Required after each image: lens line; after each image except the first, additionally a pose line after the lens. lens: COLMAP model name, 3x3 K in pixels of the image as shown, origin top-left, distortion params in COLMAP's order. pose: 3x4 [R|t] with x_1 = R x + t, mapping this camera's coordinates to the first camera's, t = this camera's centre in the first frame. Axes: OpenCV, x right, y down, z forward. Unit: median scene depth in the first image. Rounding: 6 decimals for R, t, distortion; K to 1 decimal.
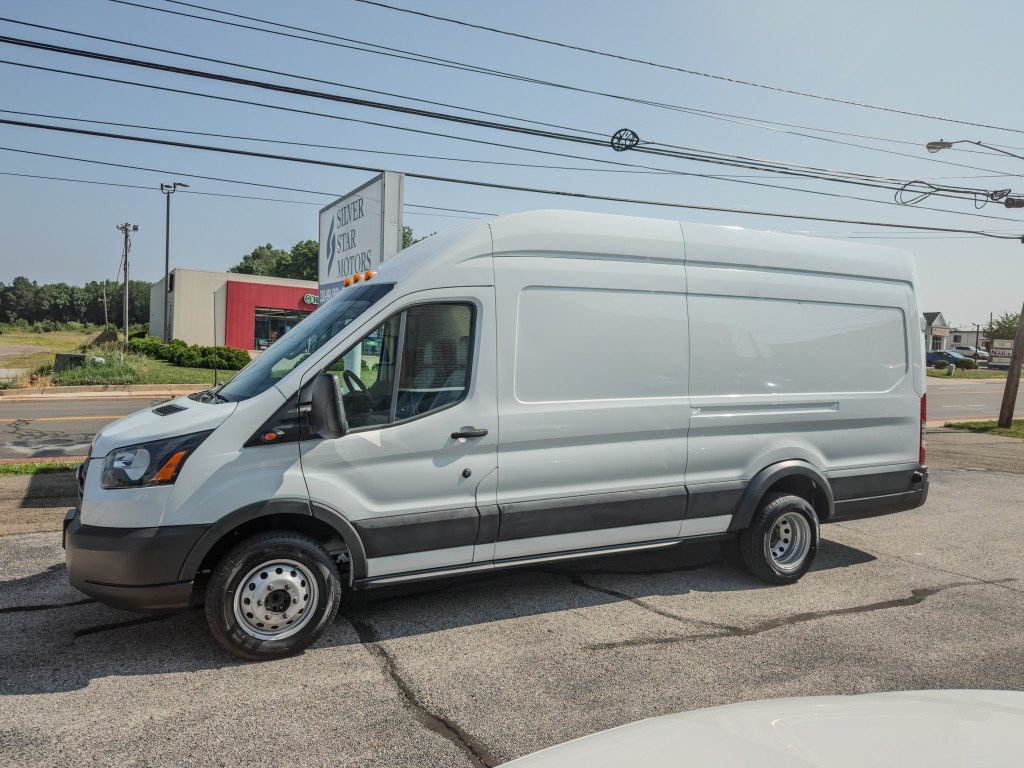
lens RADIAL K [[742.9, 0, 515.9], [0, 742.9, 385.5], [0, 0, 1]] dist [0.027909, -0.030196]
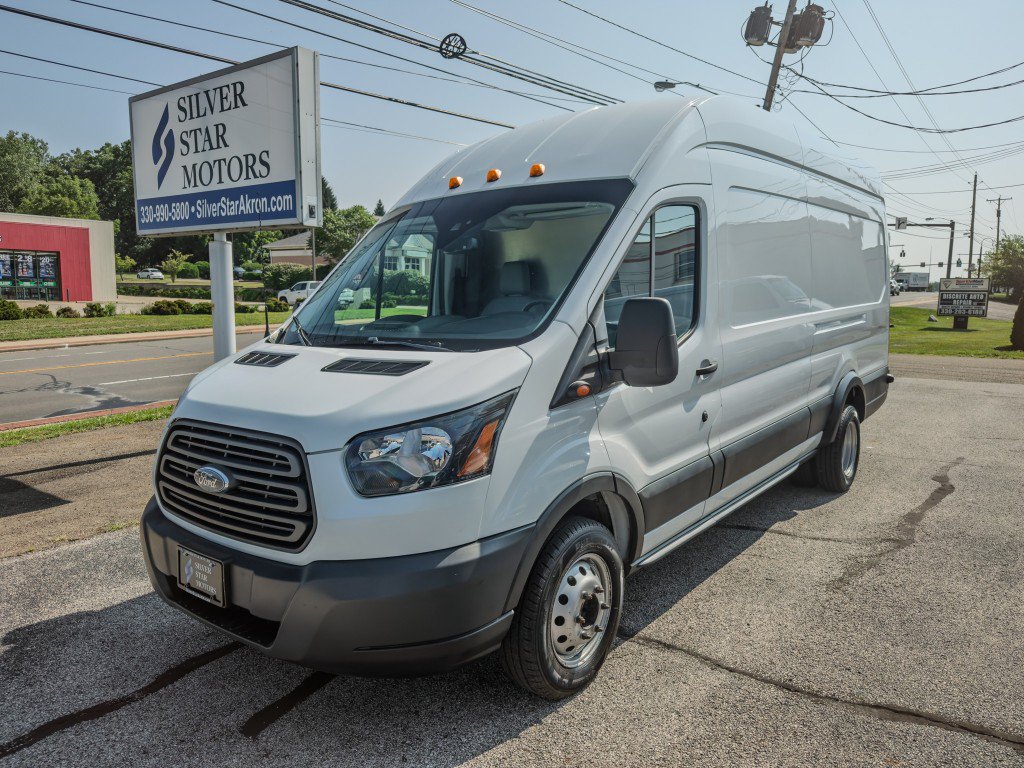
lens RADIAL K [[742.9, 0, 510.9], [0, 742.9, 378.5], [0, 0, 1]] dist [0.027909, -0.030196]
pose [[0.898857, -0.085490, 0.429823, -0.220254], [0.051204, 0.994558, 0.090734, -0.003694], [-0.435241, -0.059548, 0.898342, 0.123608]]
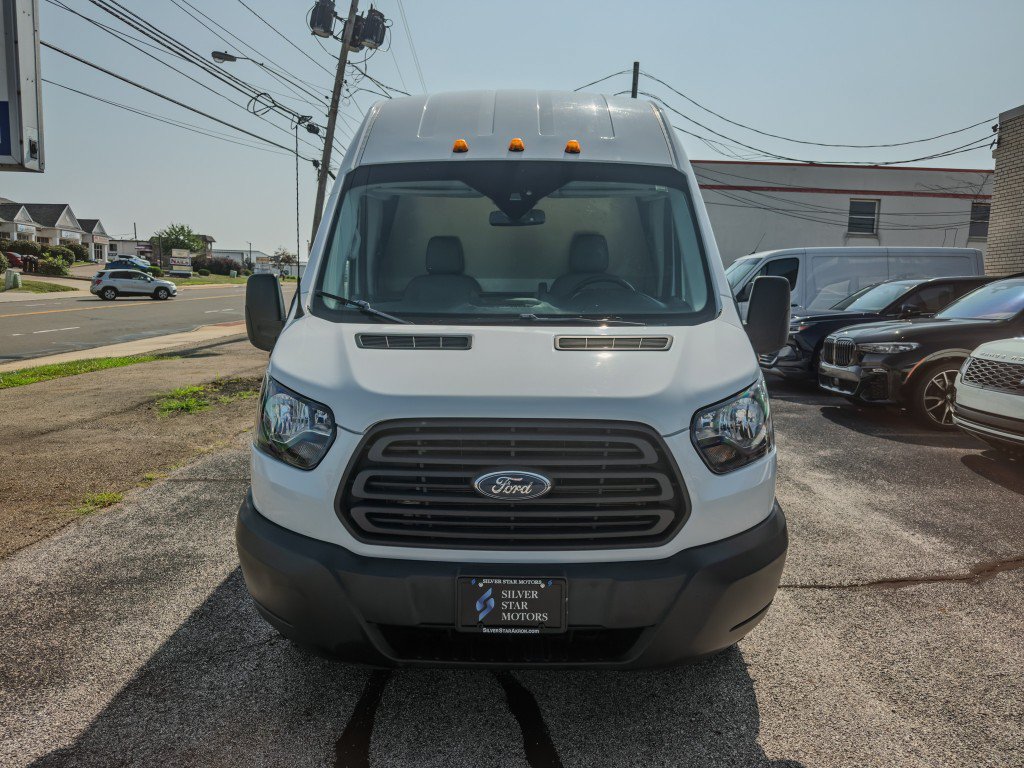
lens RADIAL K [[742.9, 0, 512.1], [0, 742.9, 381.0], [0, 0, 1]] dist [0.027909, -0.030196]
pose [[0.432133, -0.137441, 0.891275, -0.361442], [0.035069, 0.990131, 0.135683, -0.007248], [-0.901128, -0.027377, 0.432689, 0.281019]]
